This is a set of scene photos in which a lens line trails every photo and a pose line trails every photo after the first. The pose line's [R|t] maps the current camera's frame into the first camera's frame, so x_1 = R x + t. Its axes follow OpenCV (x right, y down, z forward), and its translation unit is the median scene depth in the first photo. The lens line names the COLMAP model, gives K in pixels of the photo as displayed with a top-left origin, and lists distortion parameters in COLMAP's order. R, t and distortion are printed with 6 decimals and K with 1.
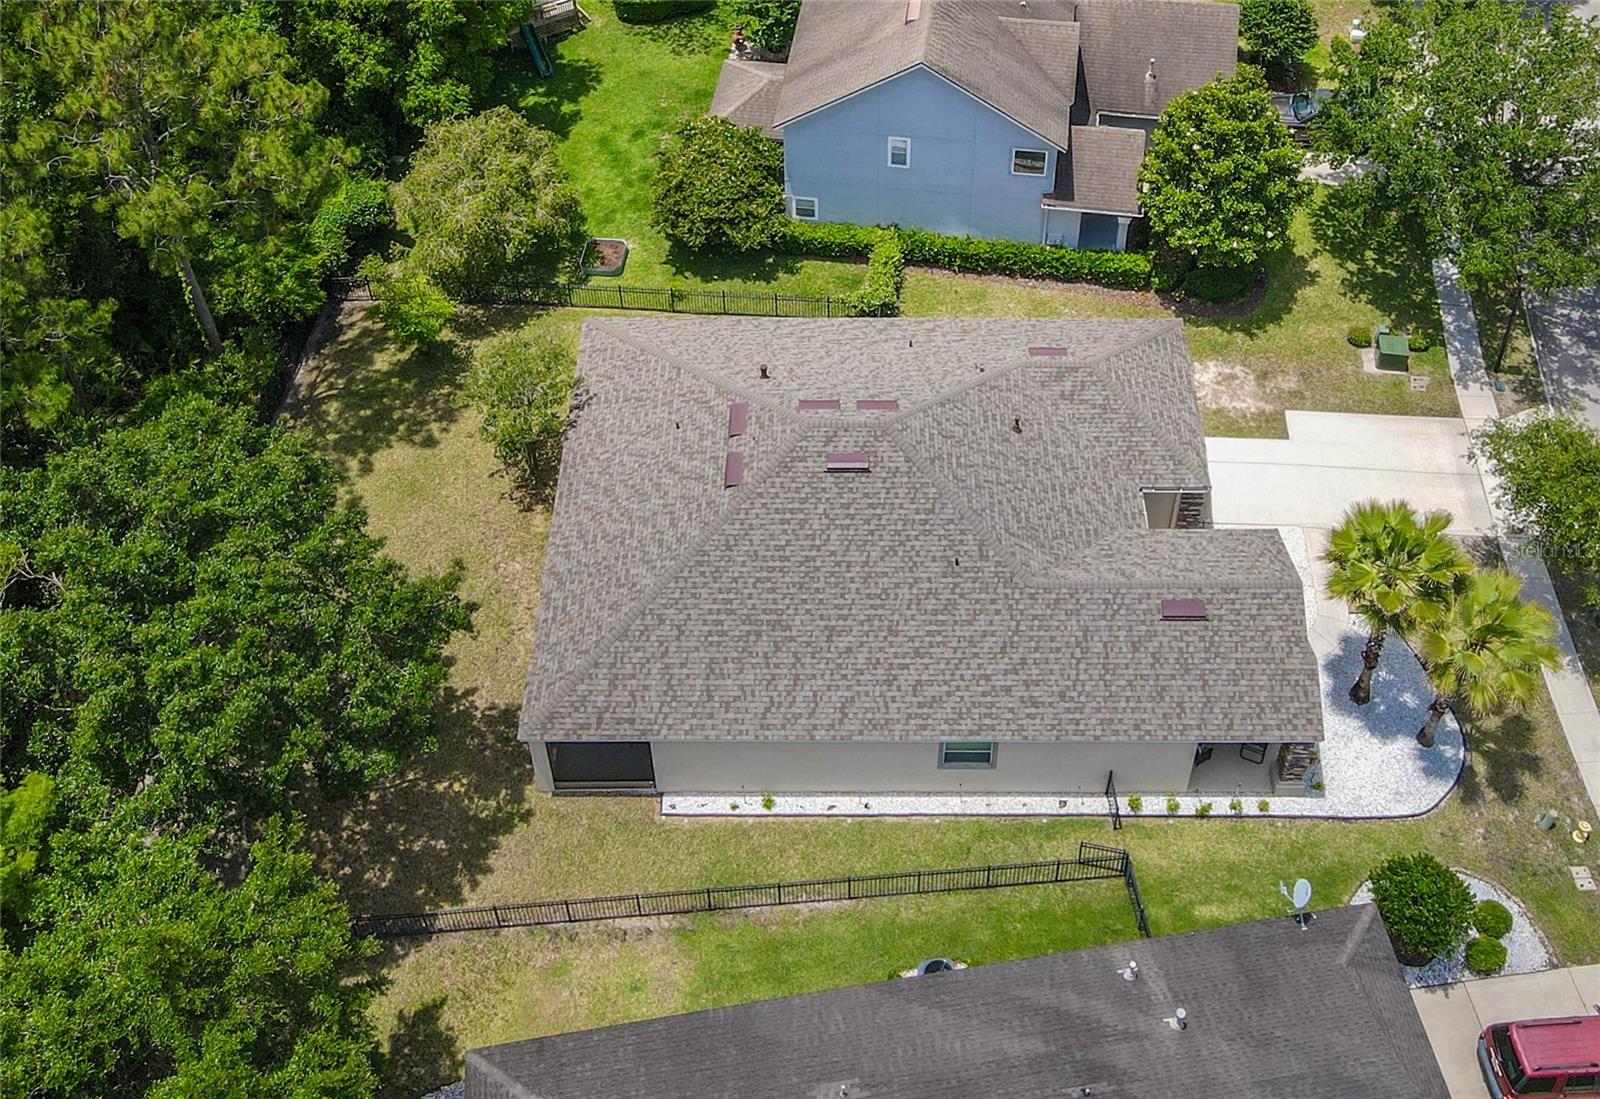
lens RADIAL K [[1797.1, 0, 869.8], [0, 1797.1, 156.5], [0, 0, 1]] dist [0.012198, 0.000000]
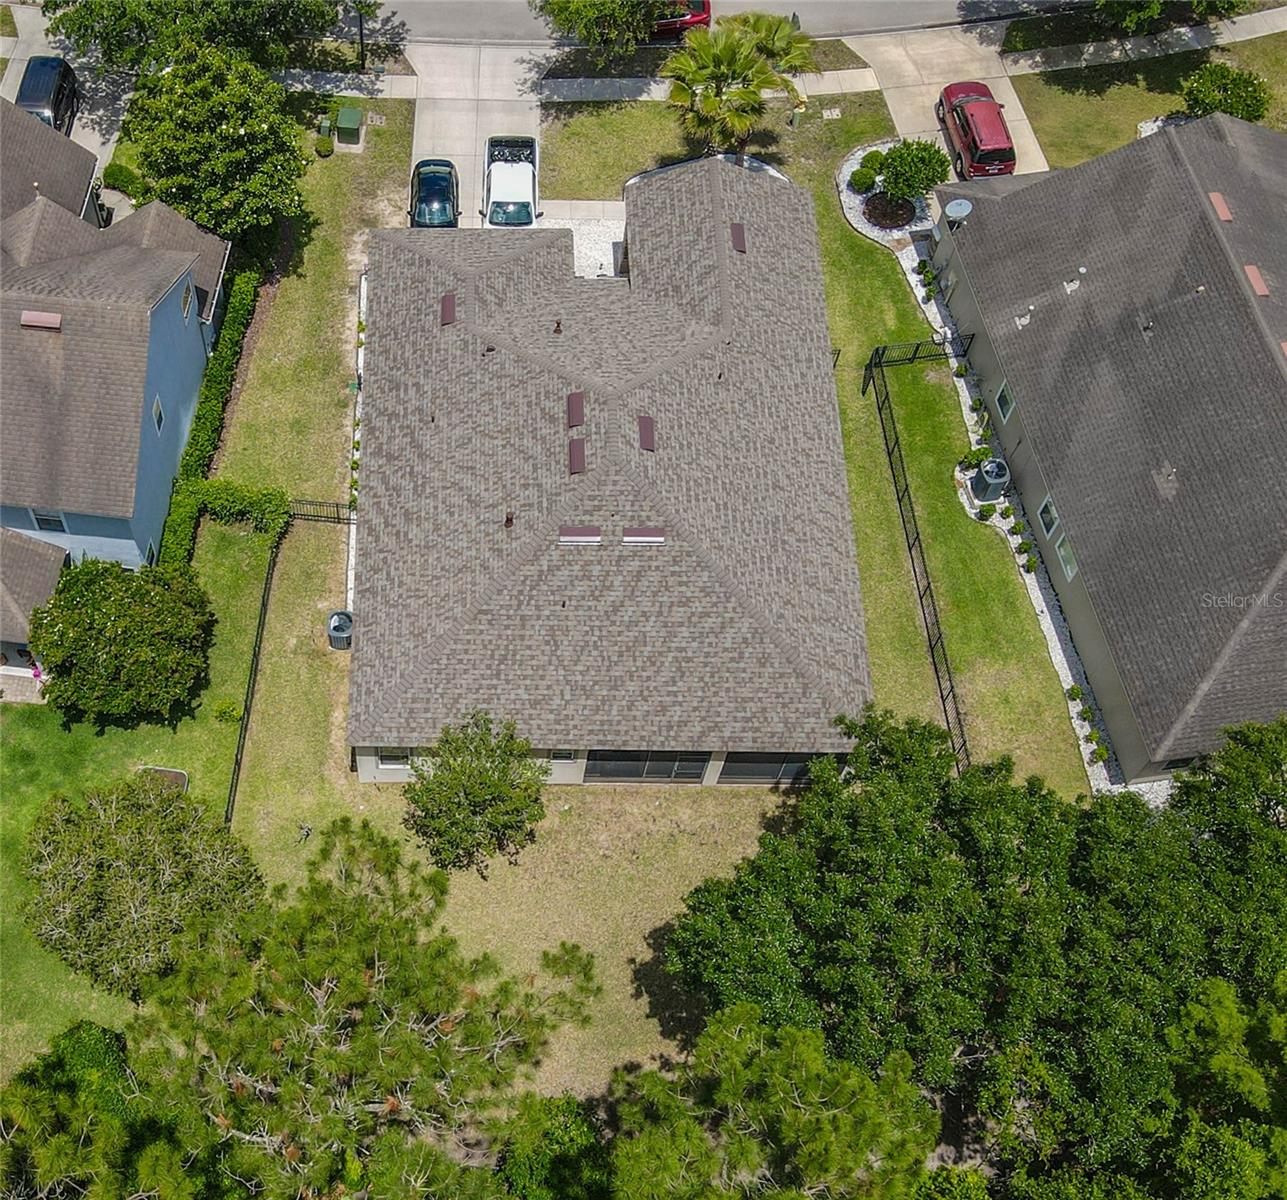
lens RADIAL K [[1673.3, 0, 404.9], [0, 1673.3, 647.2], [0, 0, 1]] dist [0.011925, 0.000000]
pose [[0.027128, -0.885732, 0.463404, -0.578527], [0.680101, 0.356101, 0.640823, -0.508097], [-0.732616, 0.297777, 0.612048, 0.538022]]
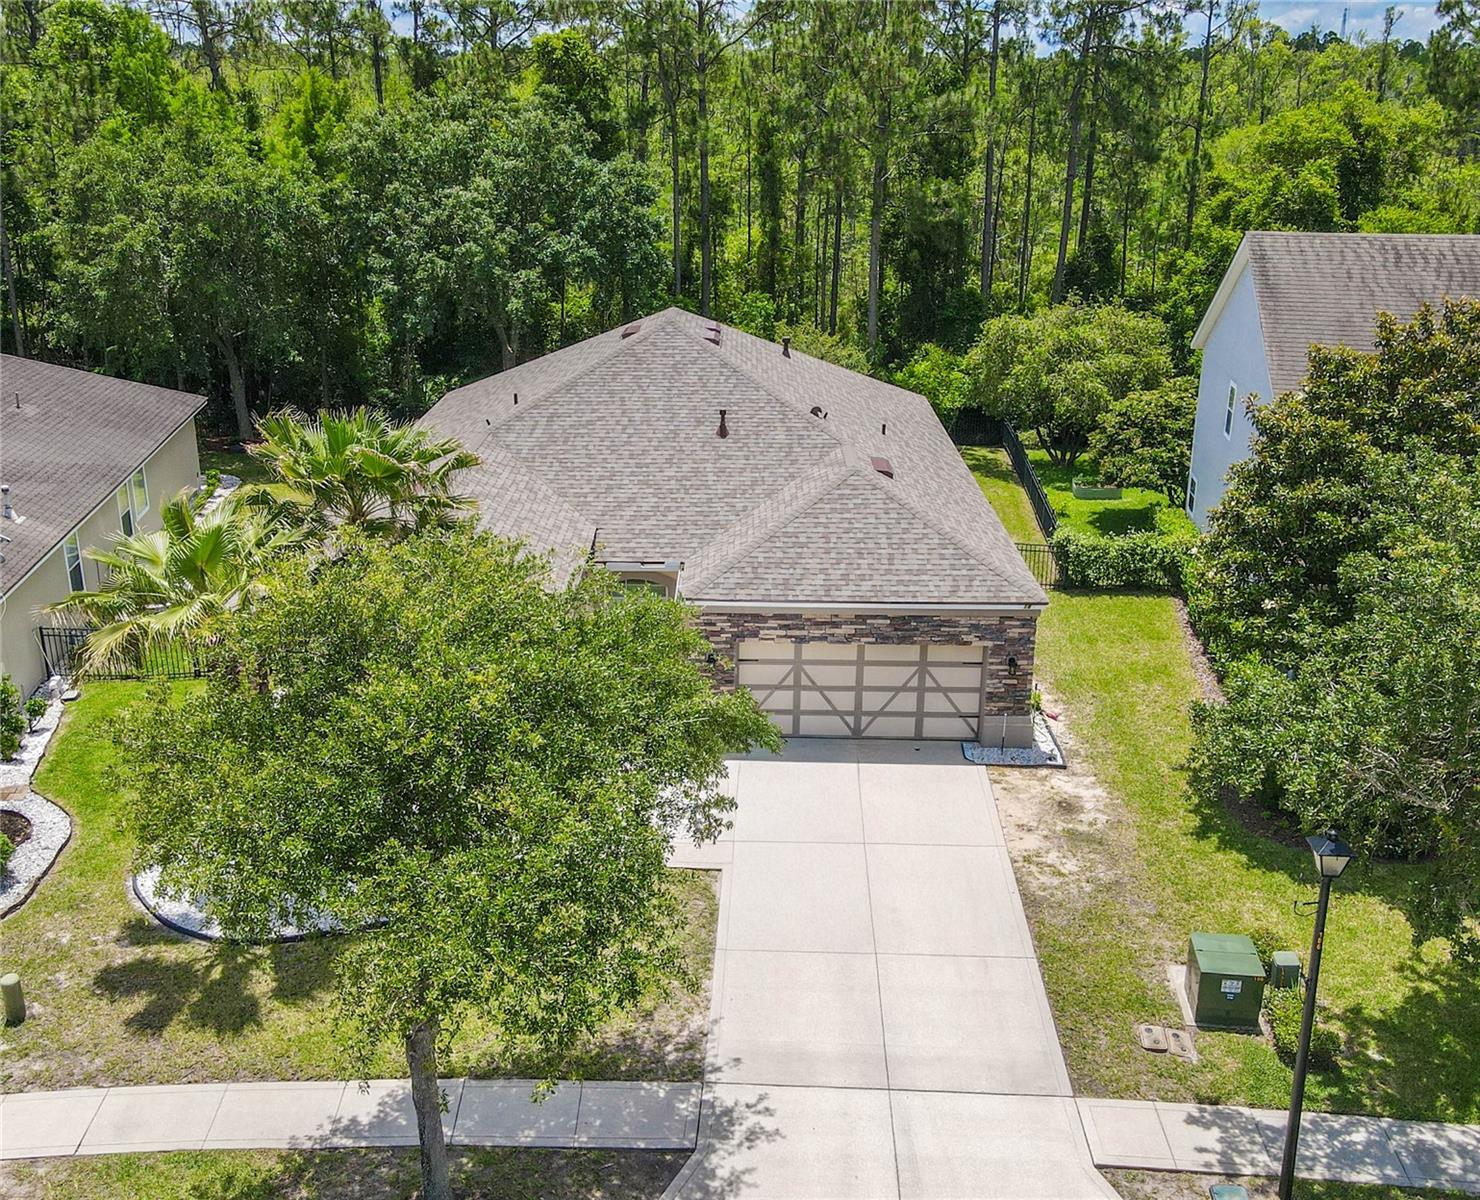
lens RADIAL K [[1406.3, 0, 732.0], [0, 1406.3, 568.6], [0, 0, 1]] dist [0.017662, 0.000000]
pose [[-0.012947, 0.303084, -0.952876, 0.700957], [-0.669064, 0.705567, 0.233512, 0.052945], [0.743092, 0.640558, 0.193648, 0.972249]]
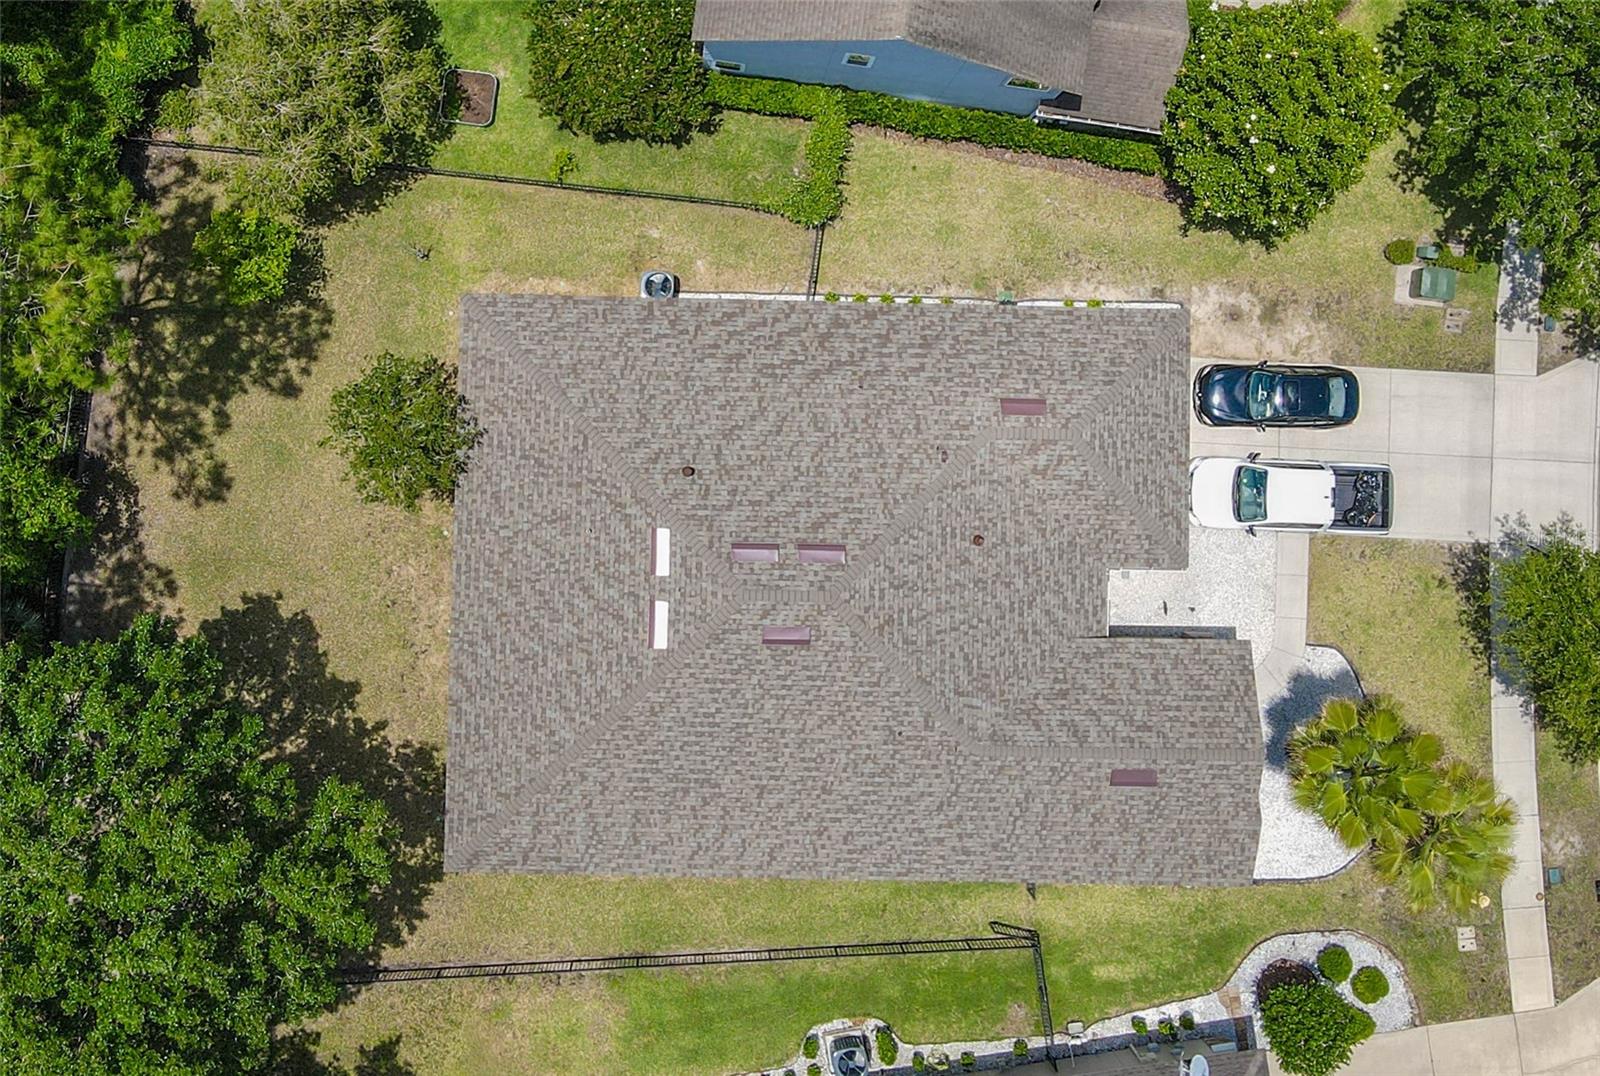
lens RADIAL K [[1926.8, 0, 700.7], [0, 1926.8, 376.9], [0, 0, 1]] dist [0.009724, 0.000000]
pose [[0.999646, 0.025265, 0.008395, -0.065553], [-0.023744, 0.703437, 0.710361, -0.593382], [0.012042, -0.710308, 0.703788, 0.417678]]
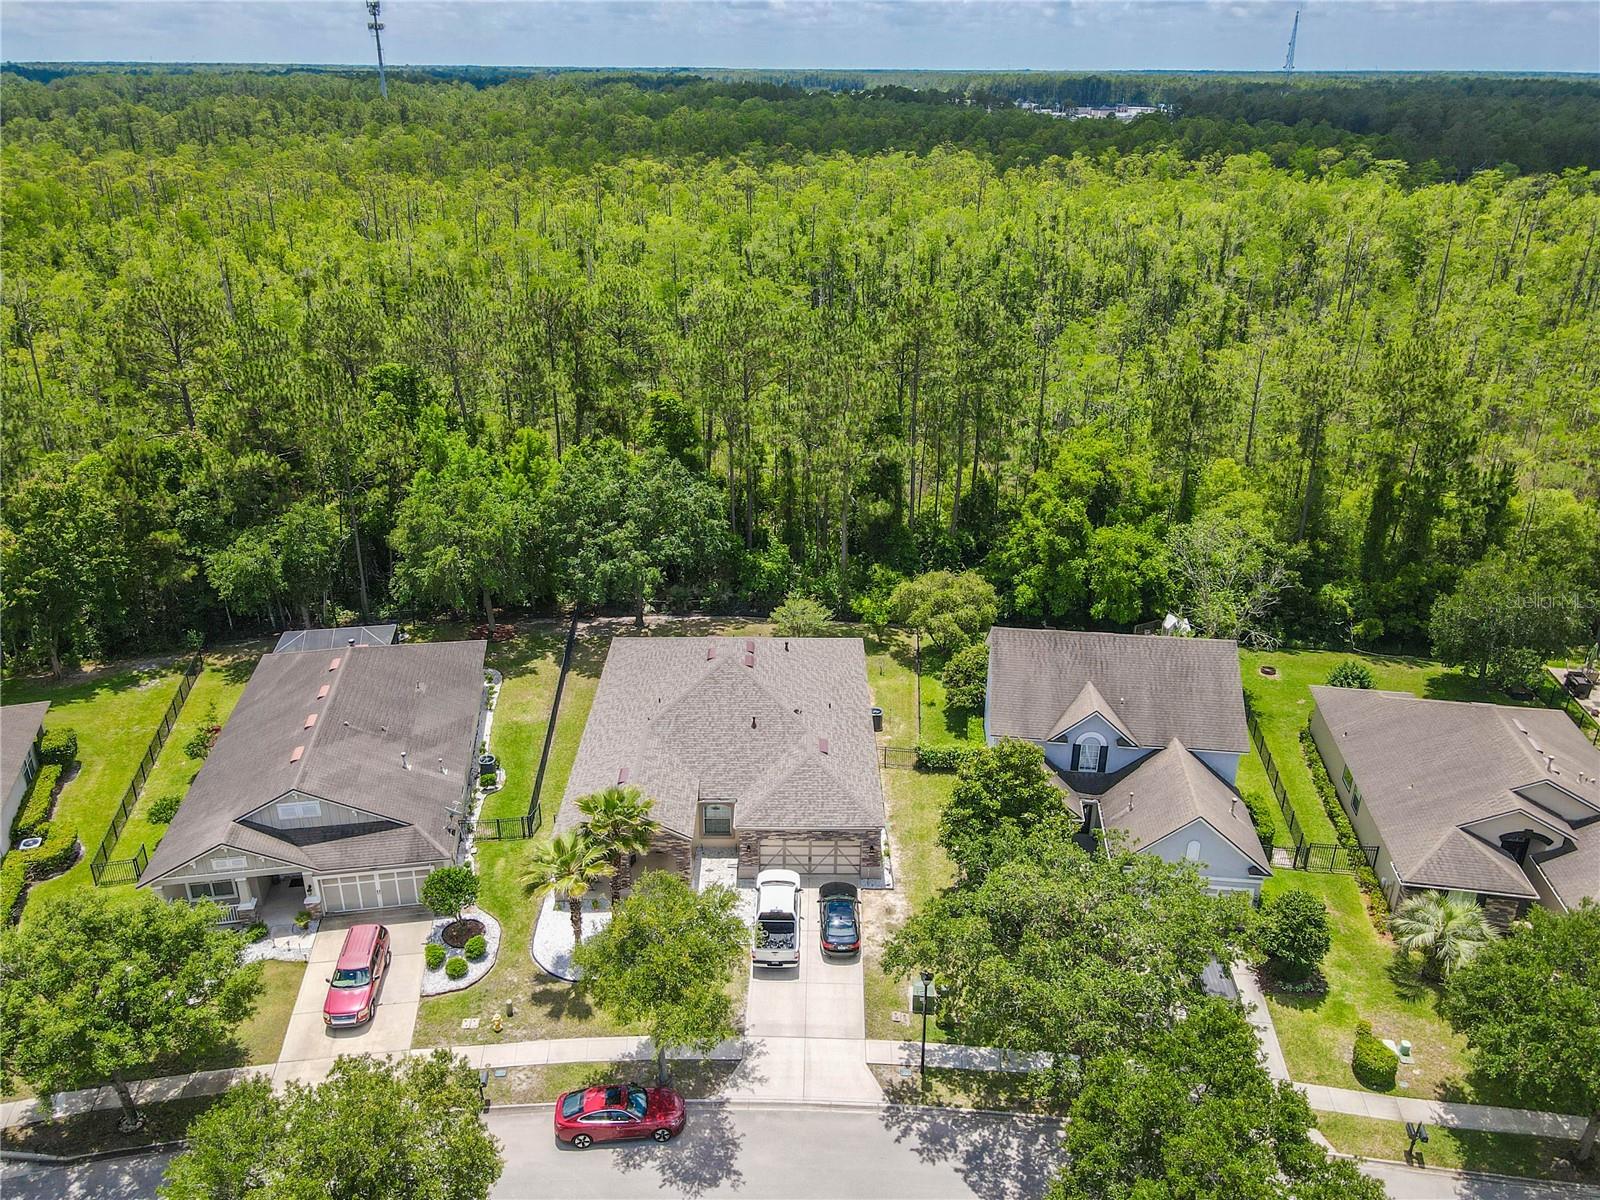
lens RADIAL K [[1192.3, 0, 798.2], [0, 1192.3, 575.3], [0, 0, 1]] dist [0.009399, 0.019792]
pose [[0.001073, 0.383814, -0.923410, 1.126705], [-0.667783, 0.687621, 0.285033, -0.311947], [0.744356, 0.616331, 0.257042, 0.686727]]
